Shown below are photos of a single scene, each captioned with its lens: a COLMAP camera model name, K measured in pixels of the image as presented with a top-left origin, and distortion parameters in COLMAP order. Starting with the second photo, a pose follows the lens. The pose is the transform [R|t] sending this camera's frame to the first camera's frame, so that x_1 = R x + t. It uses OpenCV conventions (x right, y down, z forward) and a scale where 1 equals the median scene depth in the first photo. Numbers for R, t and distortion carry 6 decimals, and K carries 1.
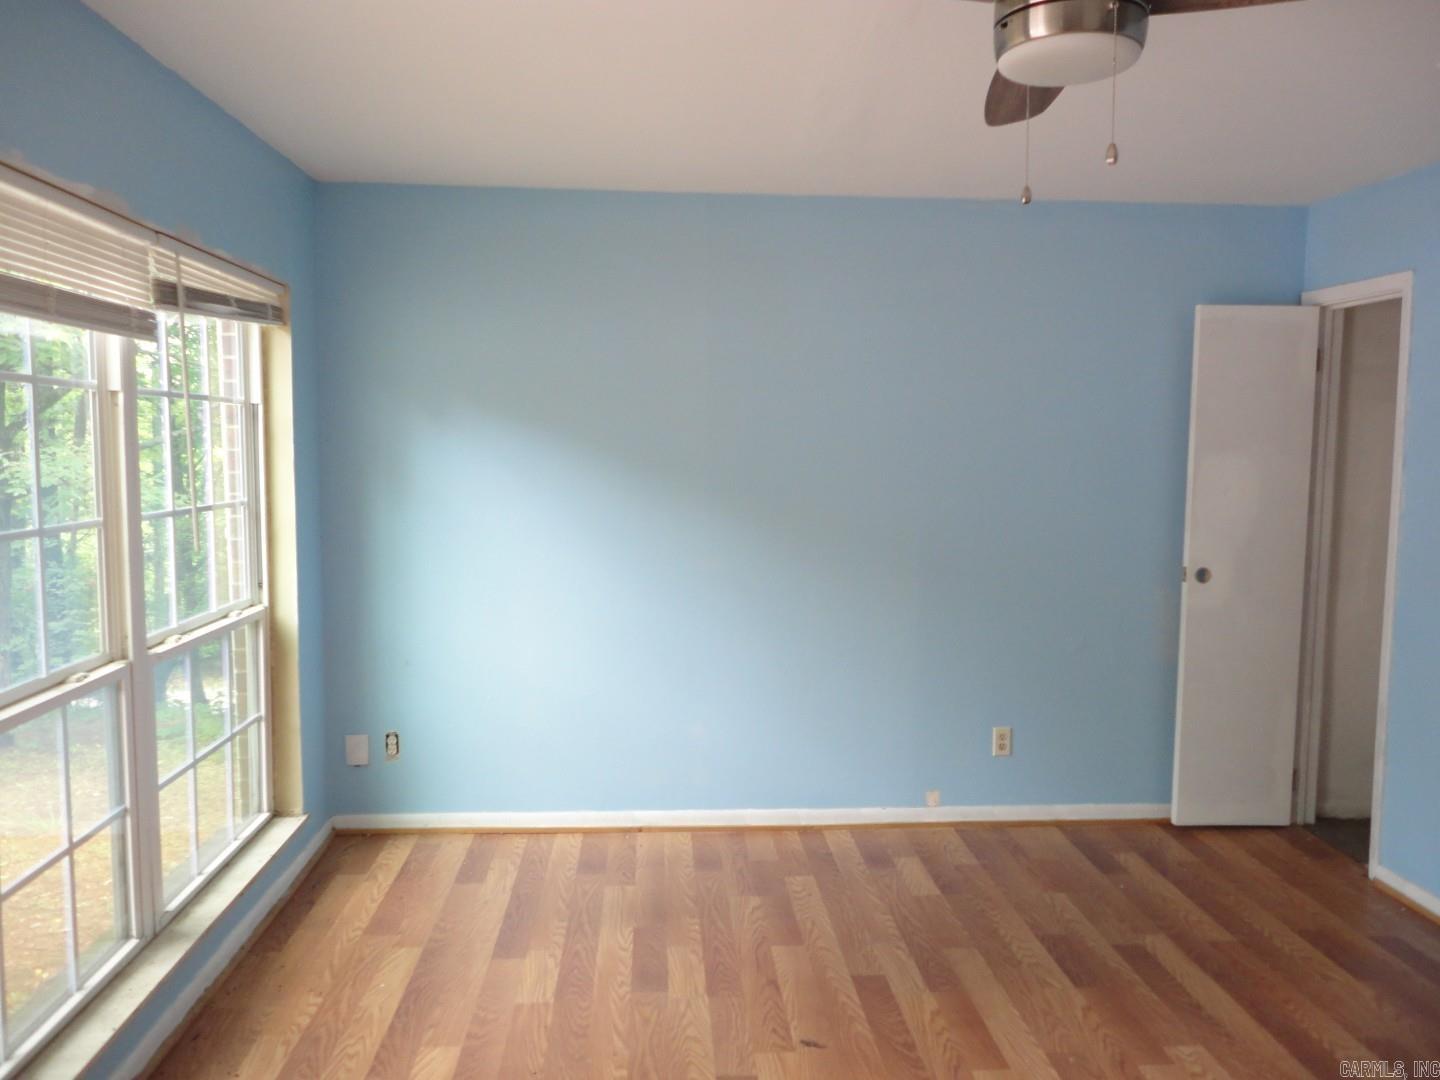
lens RADIAL K [[1055.0, 0, 718.8], [0, 1055.0, 531.8], [0, 0, 1]] dist [-0.006298, -0.000501]
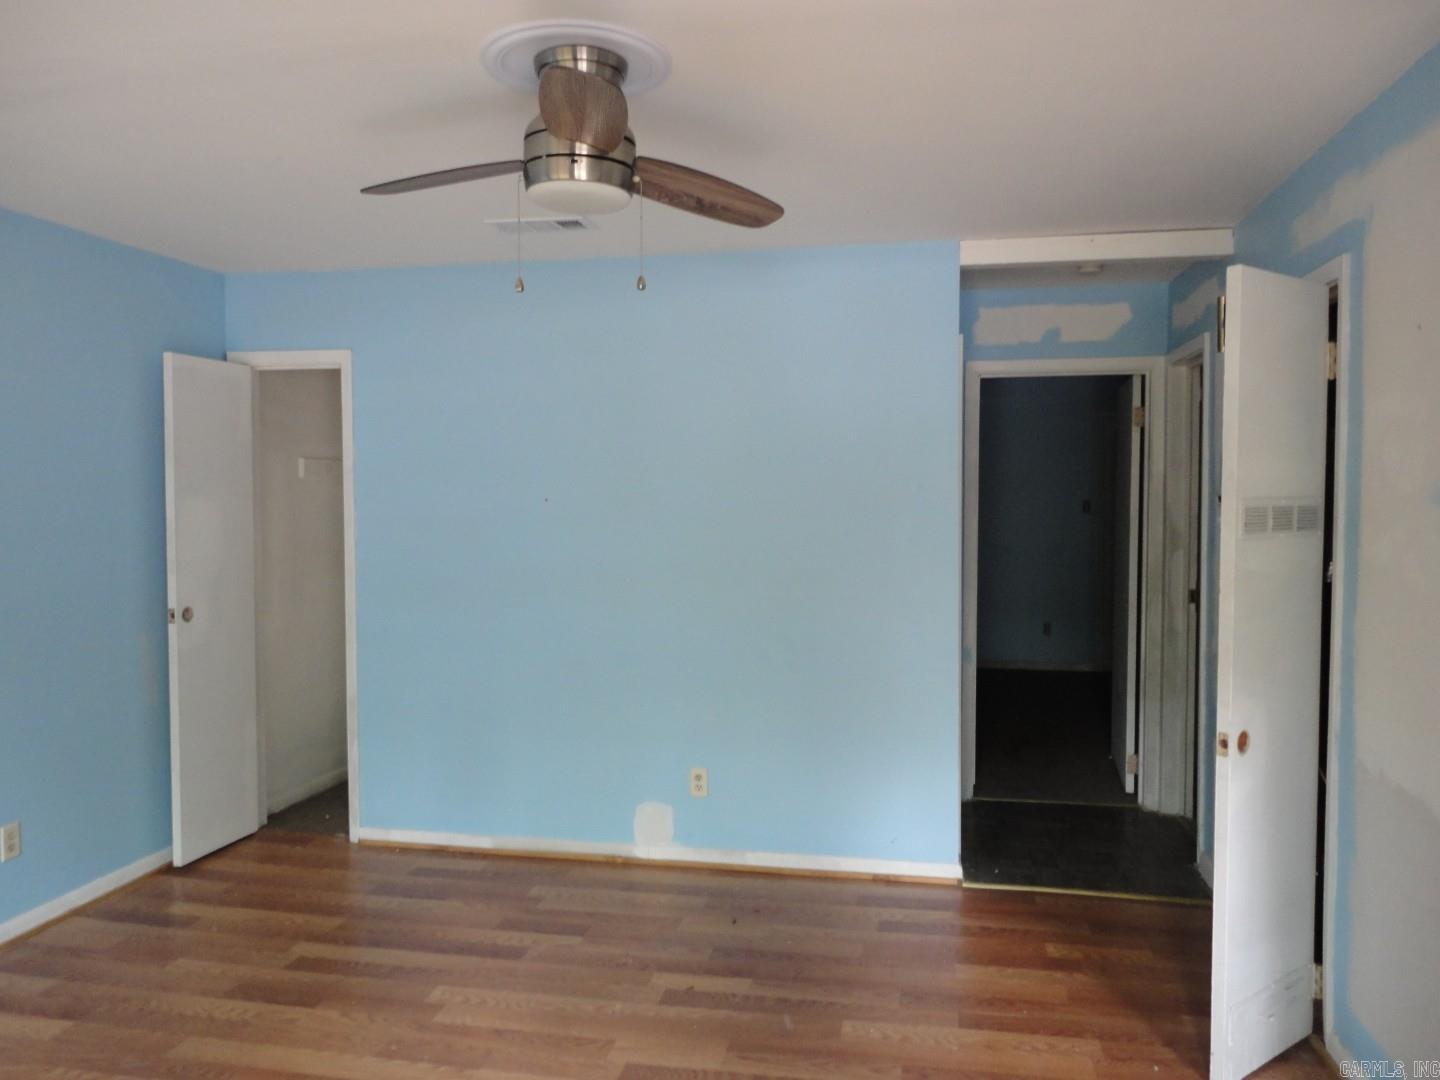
lens RADIAL K [[1055.0, 0, 718.8], [0, 1055.0, 531.8], [0, 0, 1]] dist [-0.006298, -0.000501]
pose [[0.257250, -0.048836, 0.965110, -0.406275], [0.084477, 0.996035, 0.027883, -0.024739], [-0.962645, 0.074356, 0.260356, 0.228725]]
